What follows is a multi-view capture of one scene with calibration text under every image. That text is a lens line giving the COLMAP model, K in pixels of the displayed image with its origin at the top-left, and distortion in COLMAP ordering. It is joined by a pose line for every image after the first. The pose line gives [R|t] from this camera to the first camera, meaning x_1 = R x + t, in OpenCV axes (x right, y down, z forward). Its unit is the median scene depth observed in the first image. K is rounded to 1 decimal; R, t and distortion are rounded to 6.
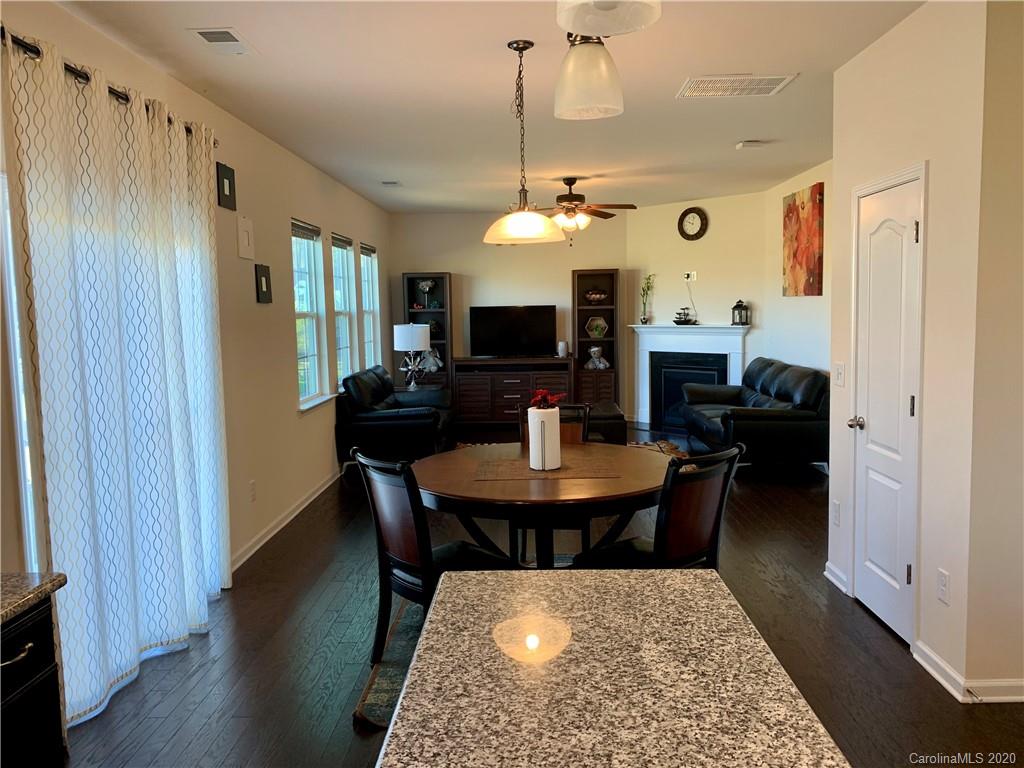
lens RADIAL K [[785.8, 0, 495.2], [0, 785.8, 383.0], [0, 0, 1]] dist [0.036587, -0.035713]
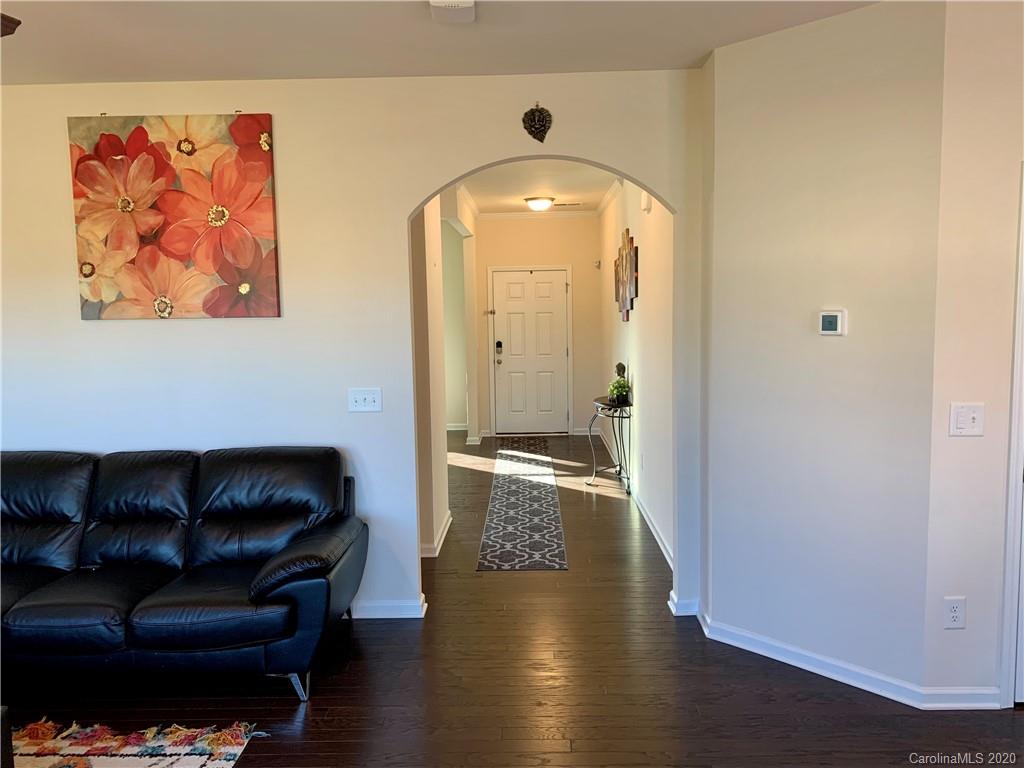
lens RADIAL K [[785.8, 0, 510.6], [0, 785.8, 380.7], [0, 0, 1]] dist [0.036587, -0.035713]
pose [[-0.018557, -0.073057, 0.997155, -0.111861], [0.120542, 0.989888, 0.074768, -0.062351], [-0.992535, 0.121587, -0.009563, 0.603840]]
